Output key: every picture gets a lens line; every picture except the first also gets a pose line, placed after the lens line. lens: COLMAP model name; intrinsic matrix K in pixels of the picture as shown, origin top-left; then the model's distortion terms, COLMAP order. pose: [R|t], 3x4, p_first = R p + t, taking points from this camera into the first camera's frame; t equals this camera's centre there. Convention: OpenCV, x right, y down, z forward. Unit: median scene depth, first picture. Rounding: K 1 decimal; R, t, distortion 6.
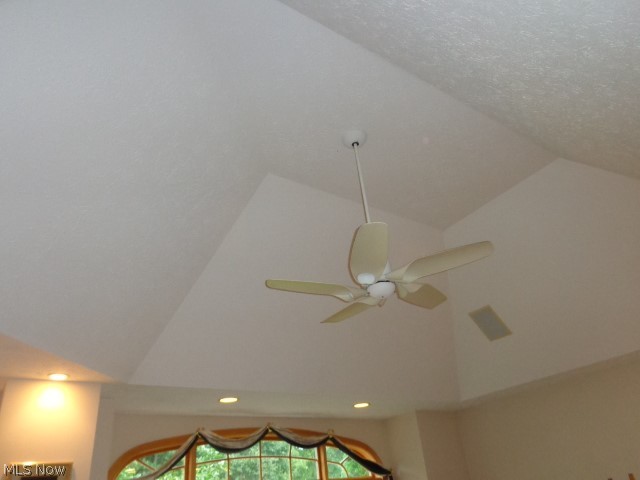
lens RADIAL K [[481.5, 0, 321.3], [0, 481.5, 238.4], [0, 0, 1]] dist [-0.003139, 0.003517]
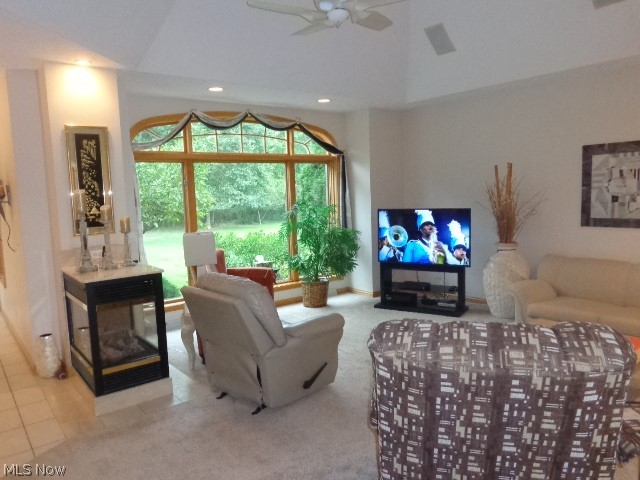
lens RADIAL K [[481.5, 0, 321.3], [0, 481.5, 238.4], [0, 0, 1]] dist [-0.003139, 0.003517]
pose [[0.996449, 0.052627, 0.065730, 0.015300], [-0.081022, 0.811780, 0.578316, -0.081563], [-0.022923, -0.581588, 0.813161, -0.213662]]
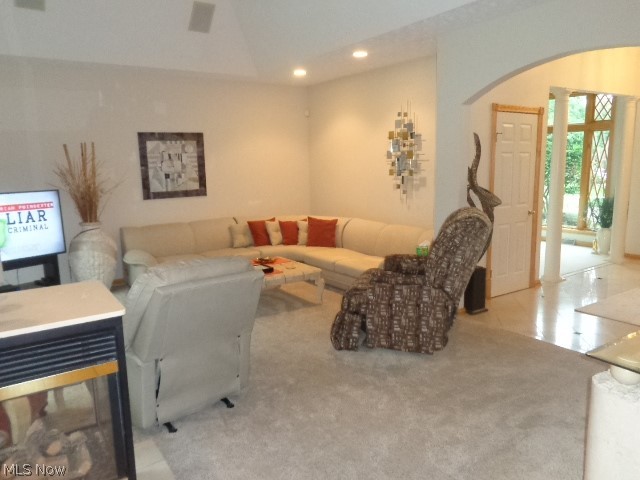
lens RADIAL K [[481.5, 0, 321.3], [0, 481.5, 238.4], [0, 0, 1]] dist [-0.003139, 0.003517]
pose [[0.017865, -0.069789, 0.997402, -0.673212], [-0.476433, 0.876431, 0.069858, 0.269948], [-0.879029, -0.476444, -0.017592, 0.251851]]
